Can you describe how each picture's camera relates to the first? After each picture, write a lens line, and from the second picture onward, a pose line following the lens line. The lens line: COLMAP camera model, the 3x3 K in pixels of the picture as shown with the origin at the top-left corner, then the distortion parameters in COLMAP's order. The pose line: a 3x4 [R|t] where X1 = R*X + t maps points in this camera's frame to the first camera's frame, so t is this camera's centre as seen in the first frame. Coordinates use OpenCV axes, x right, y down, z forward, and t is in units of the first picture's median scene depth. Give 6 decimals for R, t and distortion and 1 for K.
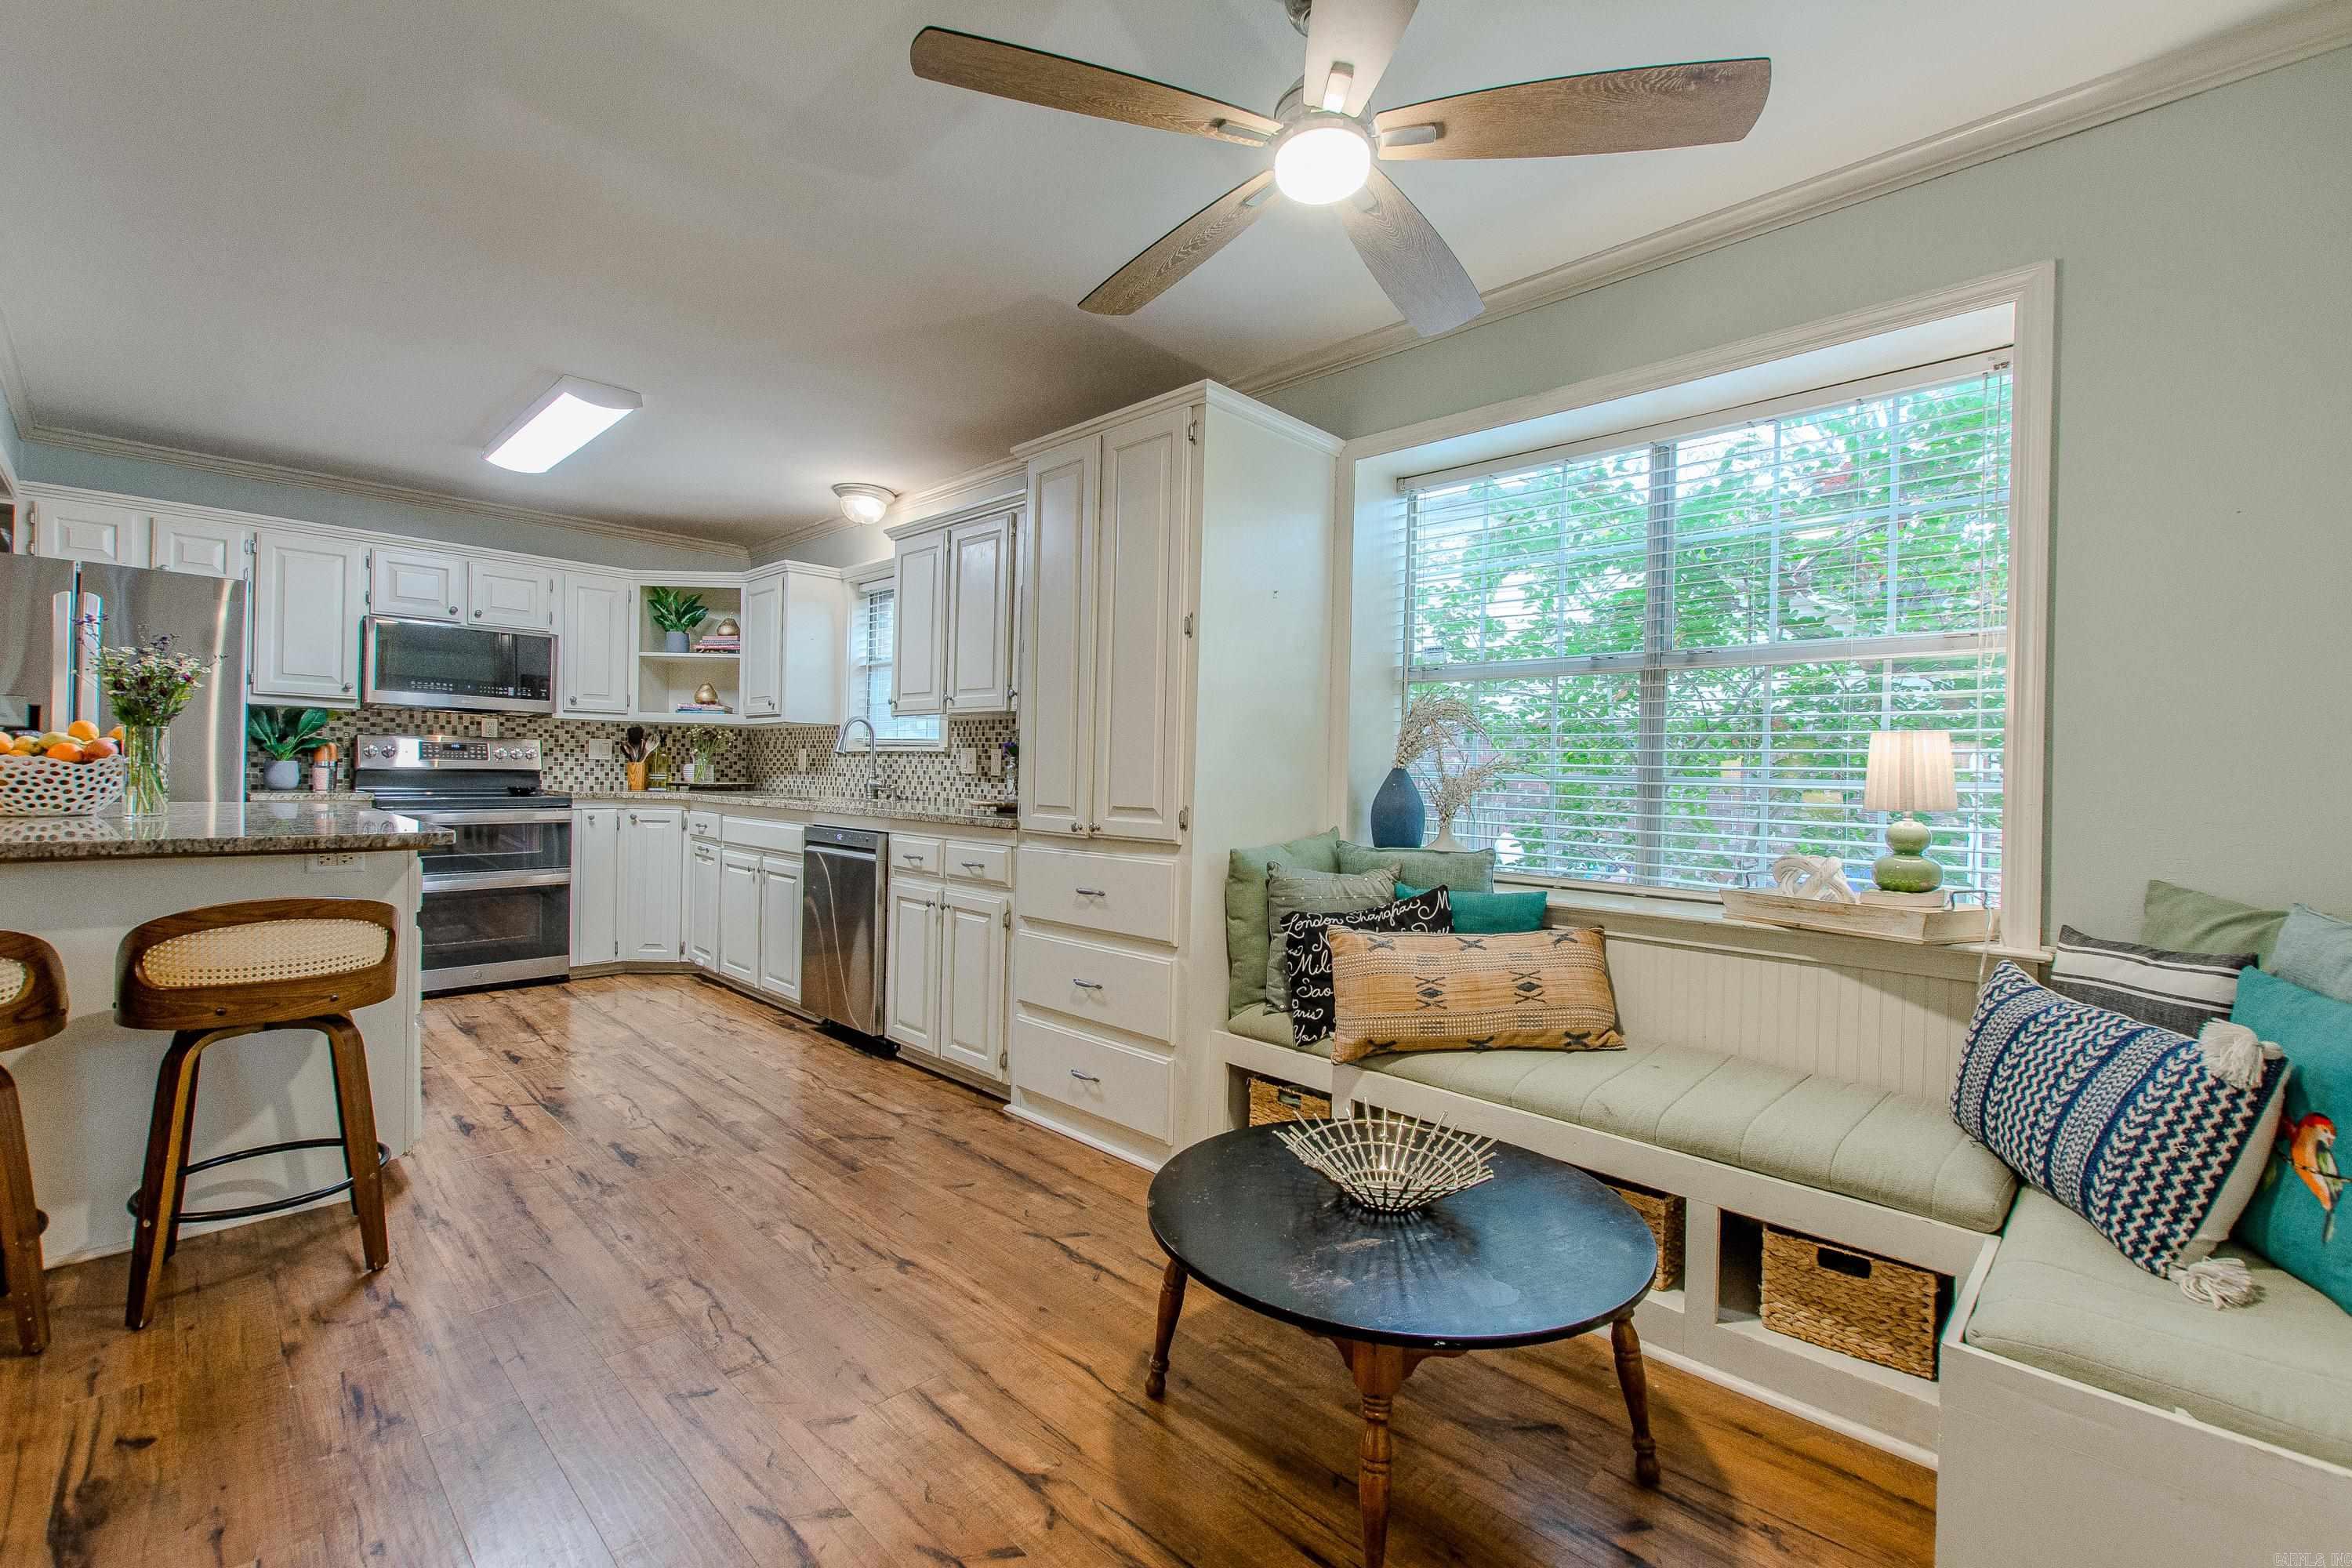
lens RADIAL K [[1019.9, 0, 1186.3], [0, 1019.9, 782.4], [0, 0, 1]] dist [0.004785, -0.000425]
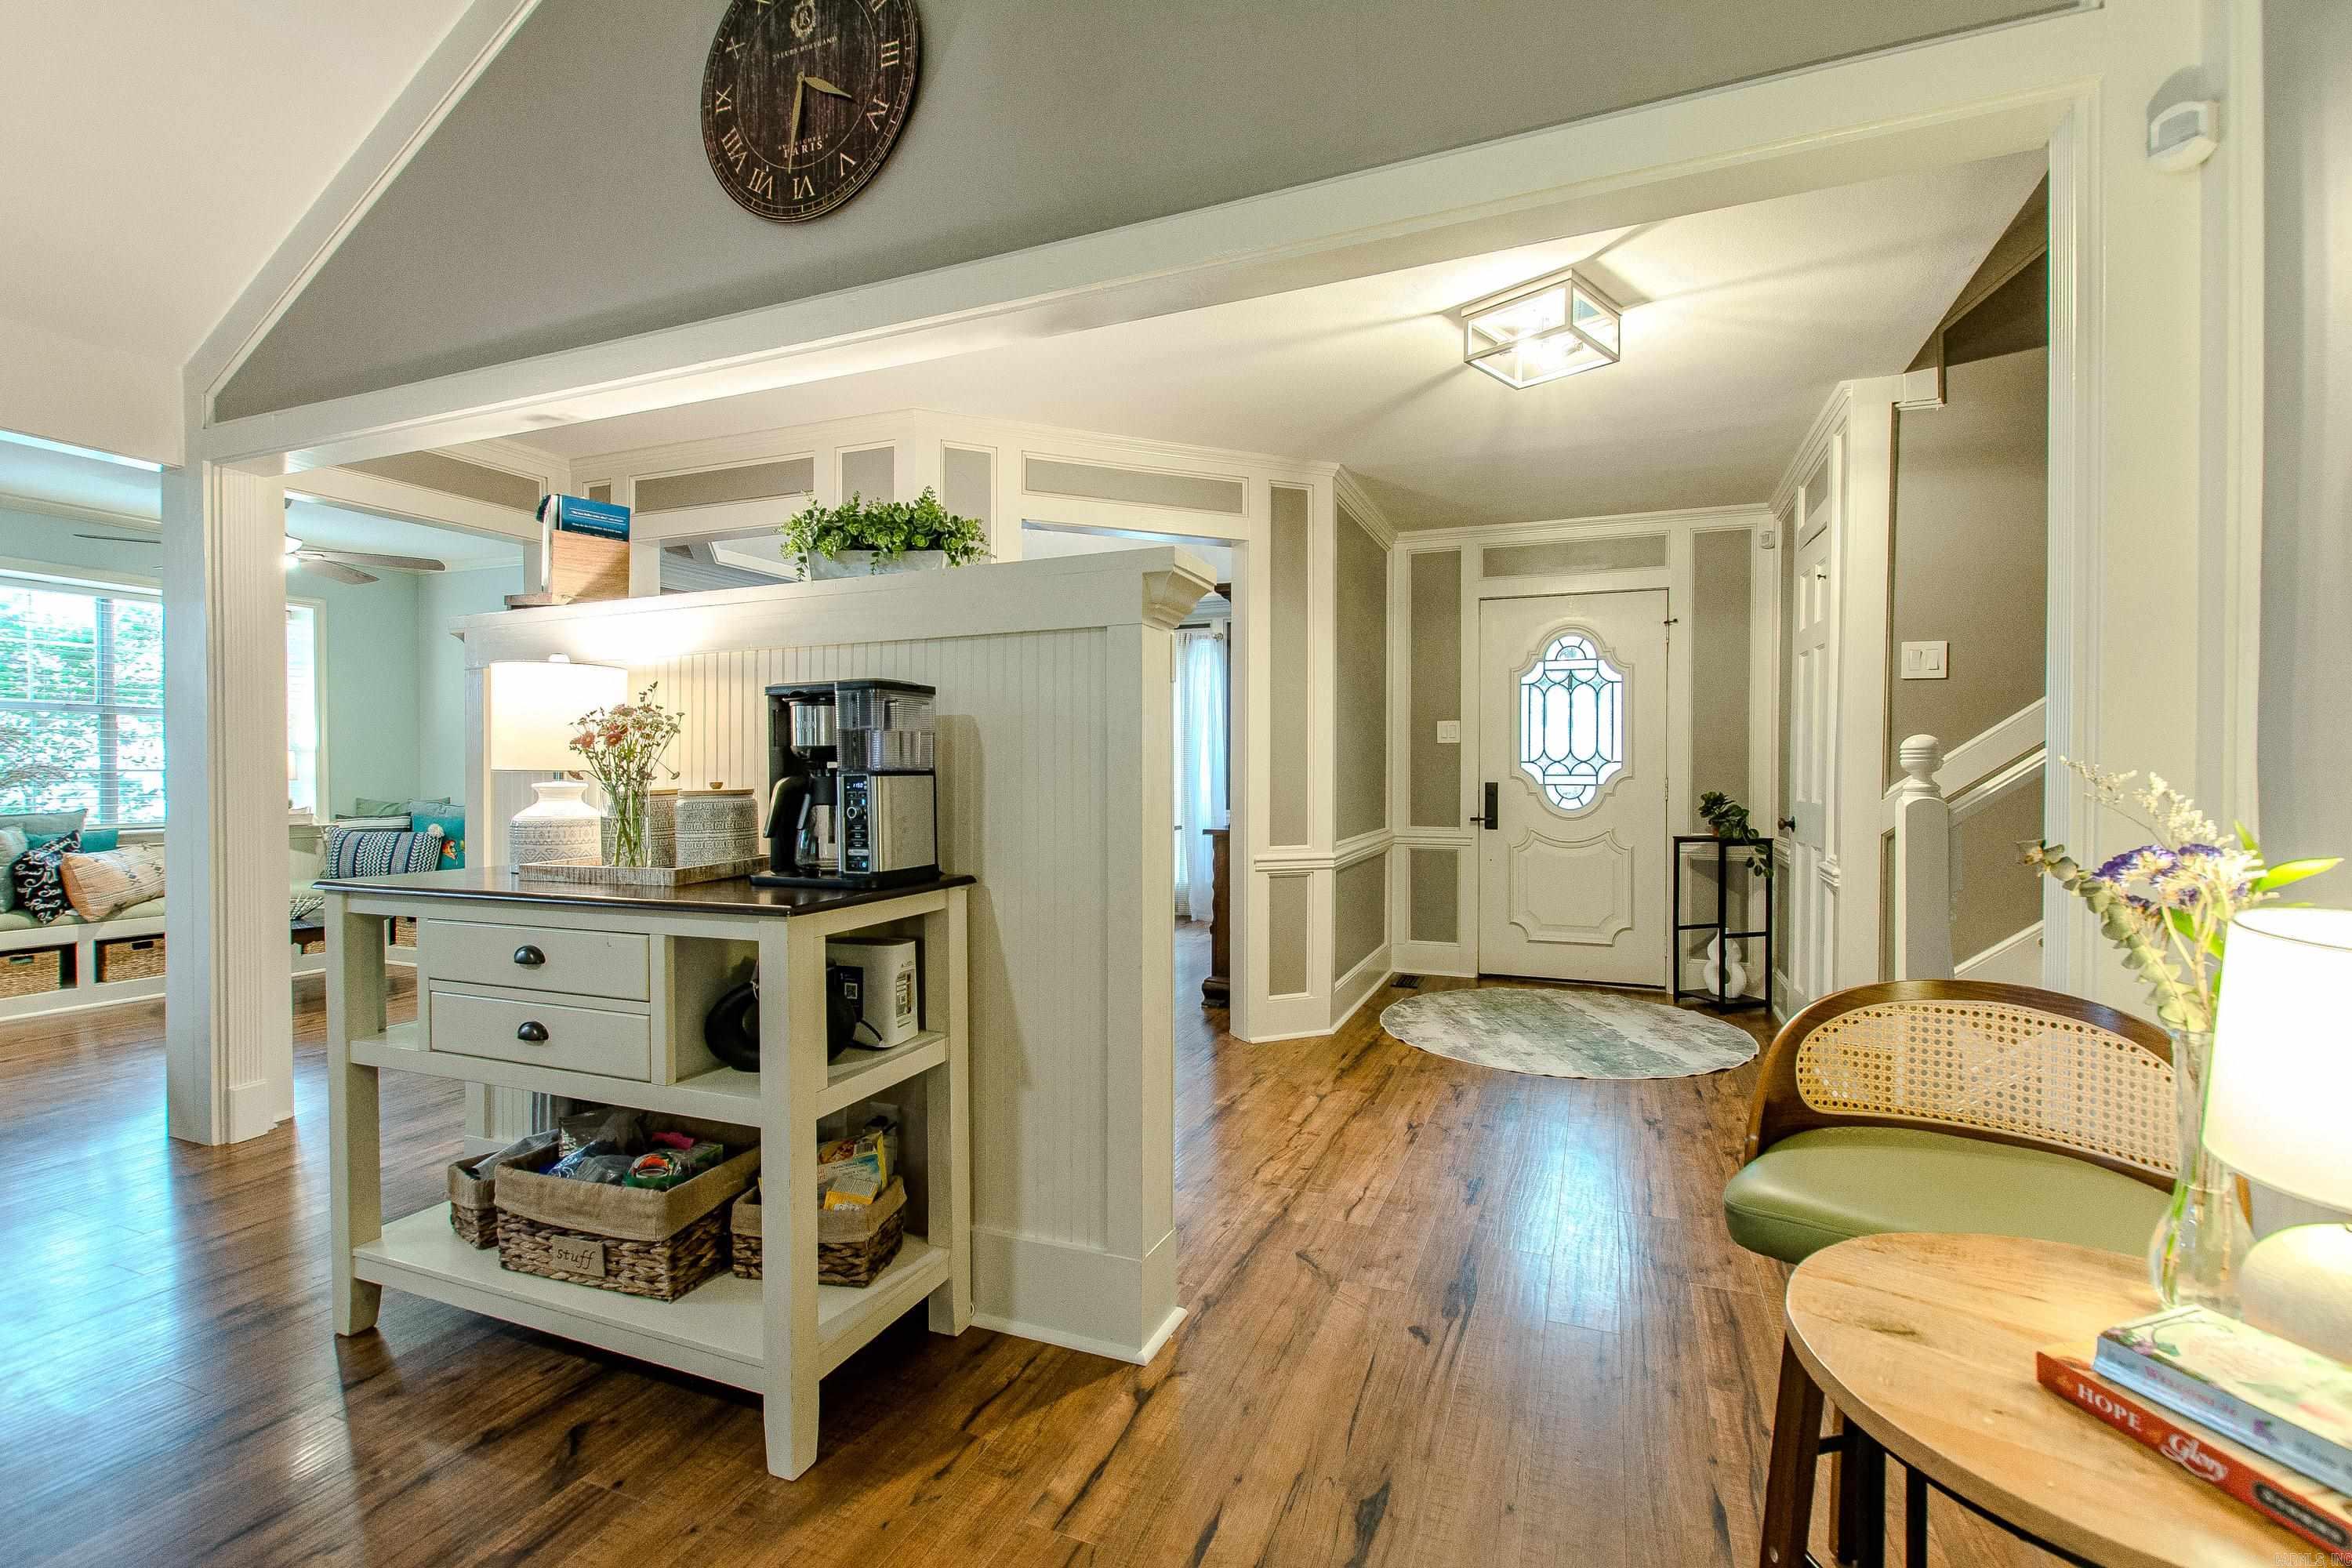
lens RADIAL K [[1024.9, 0, 1188.1], [0, 1024.9, 776.6], [0, 0, 1]] dist [-0.000941, -0.000673]
pose [[-0.379878, -0.029661, 0.924561, -1.794161], [-0.003072, 0.999521, 0.030804, -0.047497], [-0.925032, 0.008862, -0.379787, -0.135283]]
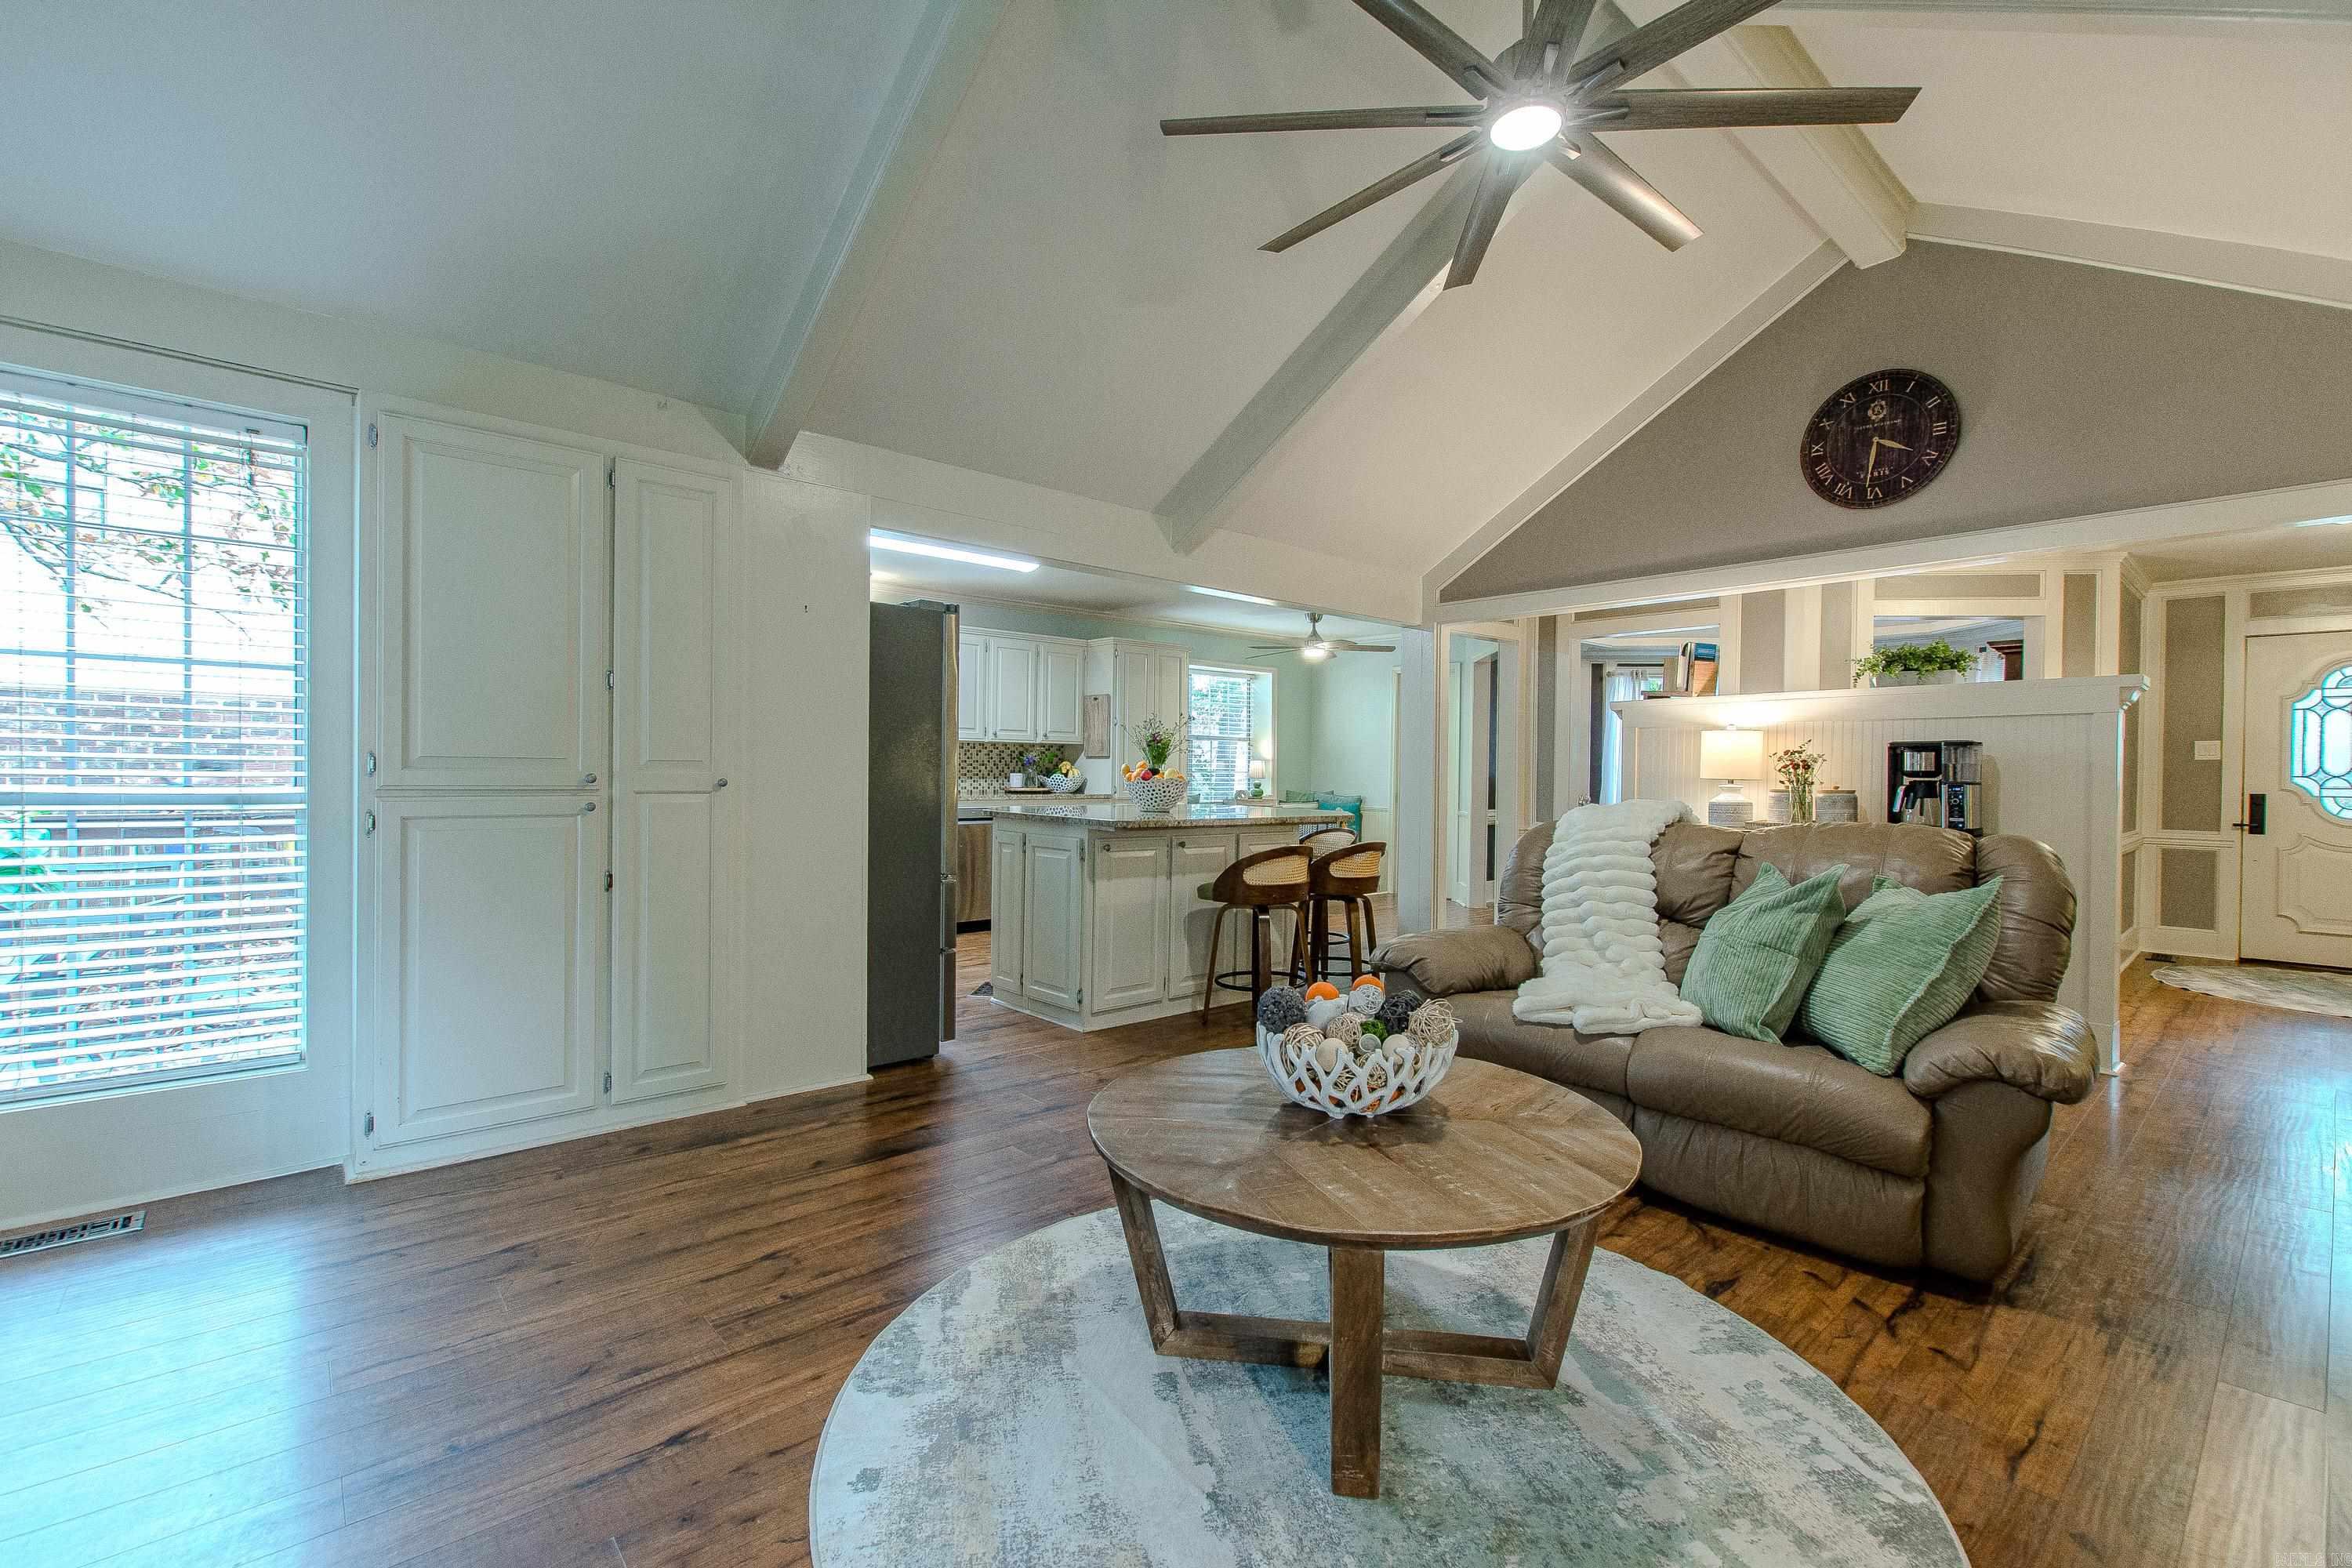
lens RADIAL K [[1019.9, 0, 1186.3], [0, 1019.9, 782.4], [0, 0, 1]] dist [0.004785, -0.000425]
pose [[0.062438, -0.035246, 0.997426, -2.496012], [-0.002018, 0.999370, 0.035441, -0.074429], [-0.998047, -0.004225, 0.062328, 0.670733]]
